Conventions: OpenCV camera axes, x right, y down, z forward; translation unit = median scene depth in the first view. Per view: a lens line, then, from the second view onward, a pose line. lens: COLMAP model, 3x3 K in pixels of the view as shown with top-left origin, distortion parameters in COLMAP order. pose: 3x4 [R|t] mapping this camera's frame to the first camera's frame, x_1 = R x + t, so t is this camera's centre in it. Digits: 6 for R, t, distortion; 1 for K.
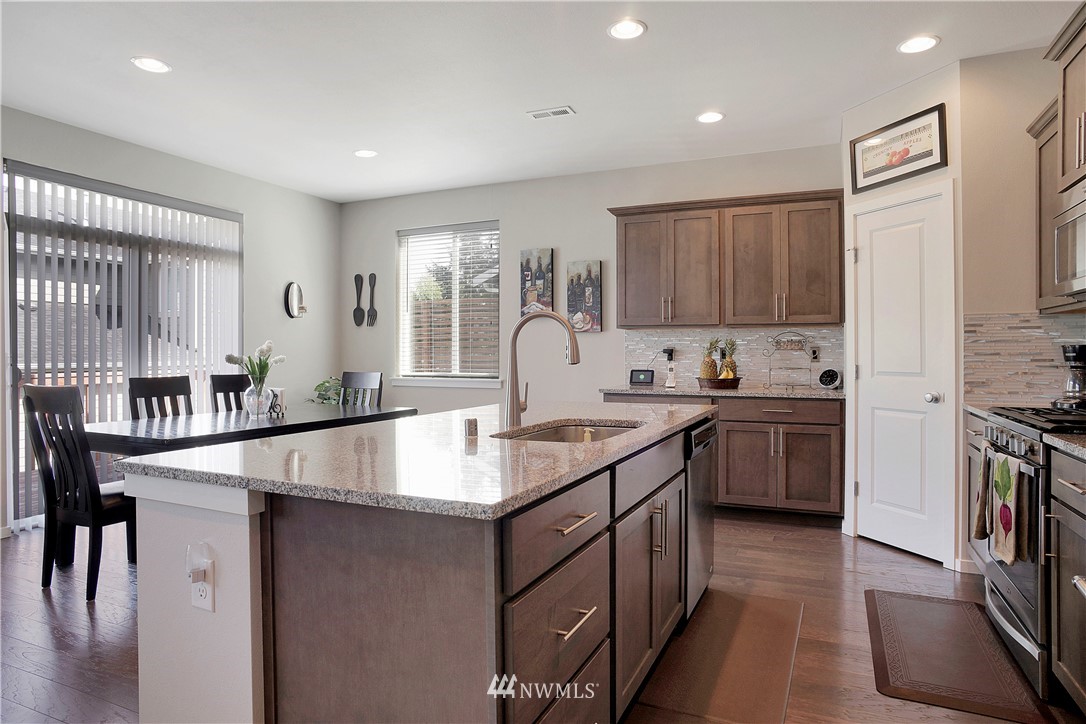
lens RADIAL K [[624.1, 0, 543.7], [0, 624.1, 337.4], [0, 0, 1]] dist [-0.040743, 0.008072]
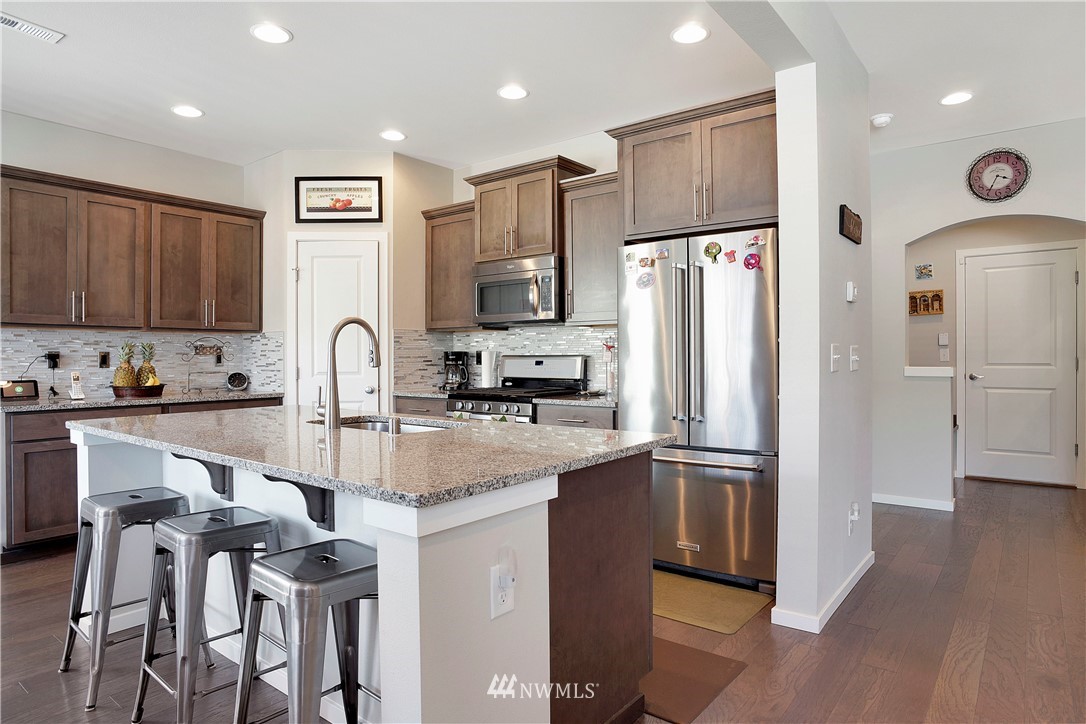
lens RADIAL K [[624.1, 0, 532.9], [0, 624.1, 356.2], [0, 0, 1]] dist [-0.040743, 0.008072]
pose [[0.285898, -0.005428, 0.958245, -0.431492], [-0.016824, 0.999801, 0.010682, 0.002775], [-0.958112, -0.019175, 0.285750, 0.187566]]
